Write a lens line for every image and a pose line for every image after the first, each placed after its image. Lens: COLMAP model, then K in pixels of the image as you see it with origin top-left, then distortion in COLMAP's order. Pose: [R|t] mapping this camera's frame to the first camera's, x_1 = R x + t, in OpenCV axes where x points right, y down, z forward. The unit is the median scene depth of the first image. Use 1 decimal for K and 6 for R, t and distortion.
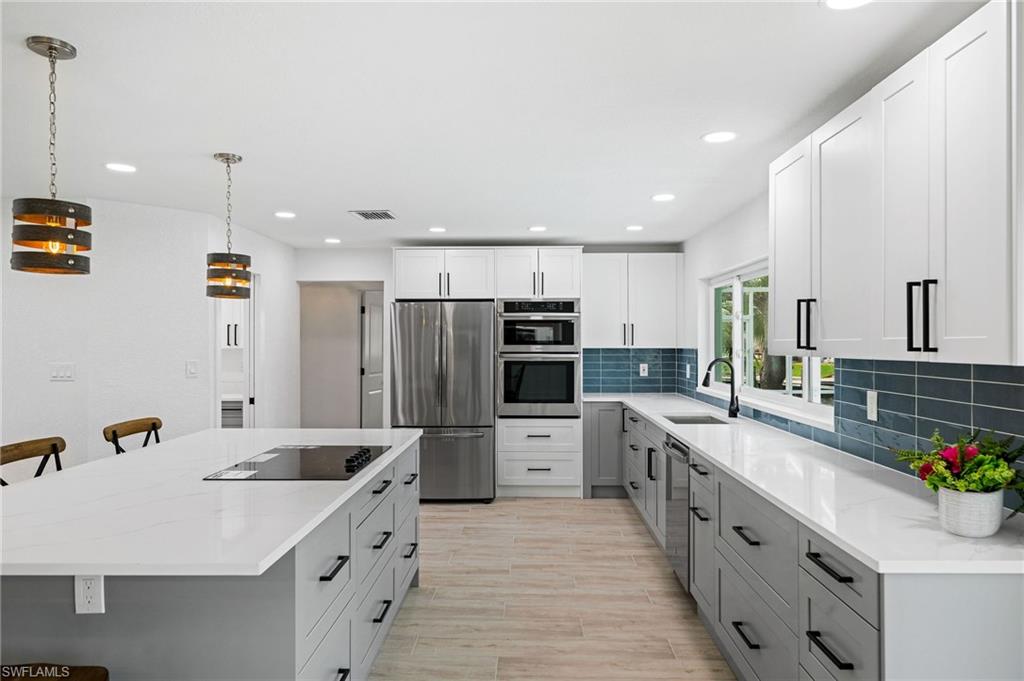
lens RADIAL K [[647.4, 0, 514.2], [0, 647.4, 344.4], [0, 0, 1]] dist [-0.011475, -0.003210]
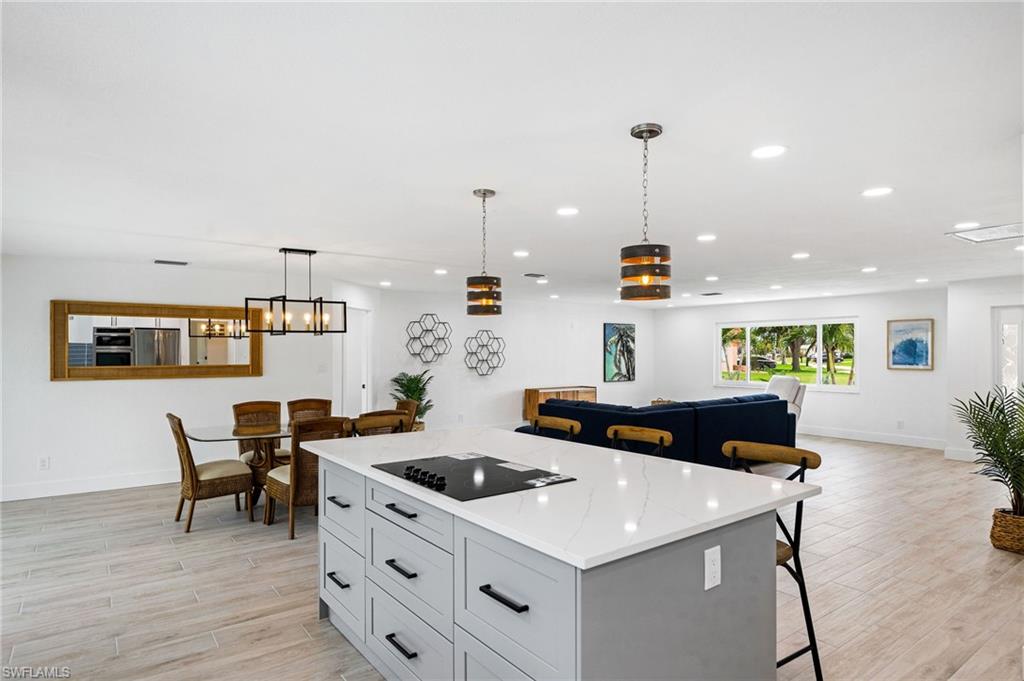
lens RADIAL K [[575.3, 0, 521.8], [0, 575.3, 349.2], [0, 0, 1]] dist [0.001832, 0.000036]
pose [[-0.781819, -0.001559, -0.623504, 0.096047], [-0.000652, 0.999998, -0.001682, -0.005034], [0.623505, -0.000908, -0.781819, 1.003333]]
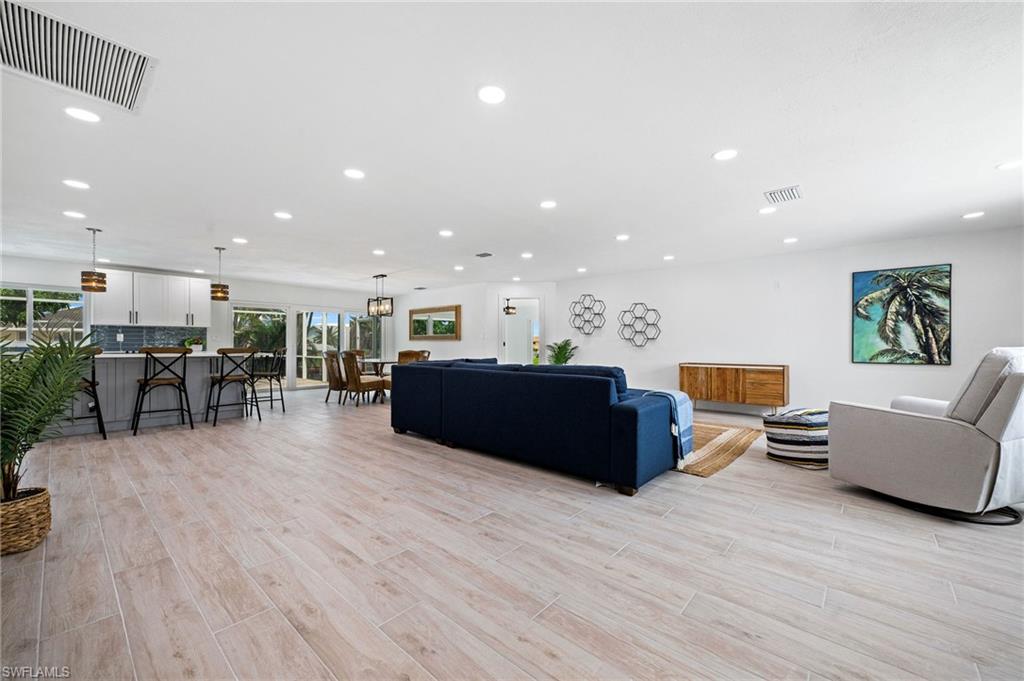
lens RADIAL K [[406.7, 0, 512.7], [0, 406.7, 345.8], [0, 0, 1]] dist [0.000077, -0.000160]
pose [[-0.763931, -0.001831, 0.645295, -1.706119], [-0.000395, 0.999997, 0.002369, 0.079829], [-0.645298, 0.001555, -0.763930, 0.776028]]
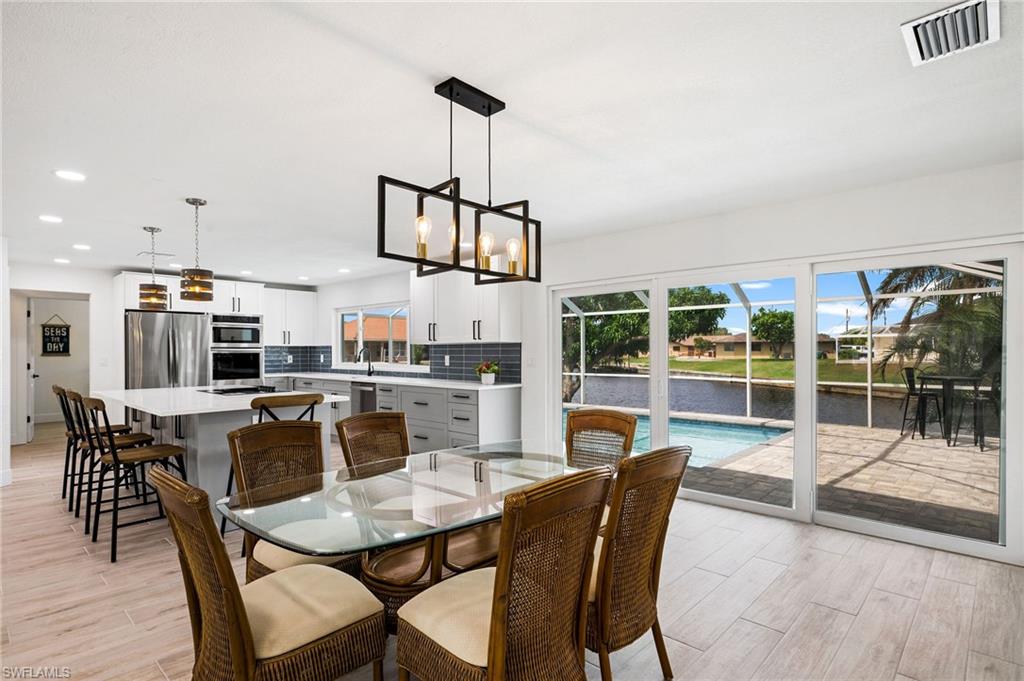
lens RADIAL K [[520.8, 0, 515.2], [0, 520.8, 350.5], [0, 0, 1]] dist [0.013270, 0.000061]
pose [[0.662685, -0.001519, 0.748897, -0.579741], [0.005926, 0.999977, -0.003215, 0.033453], [-0.748875, 0.006568, 0.662679, -0.459037]]
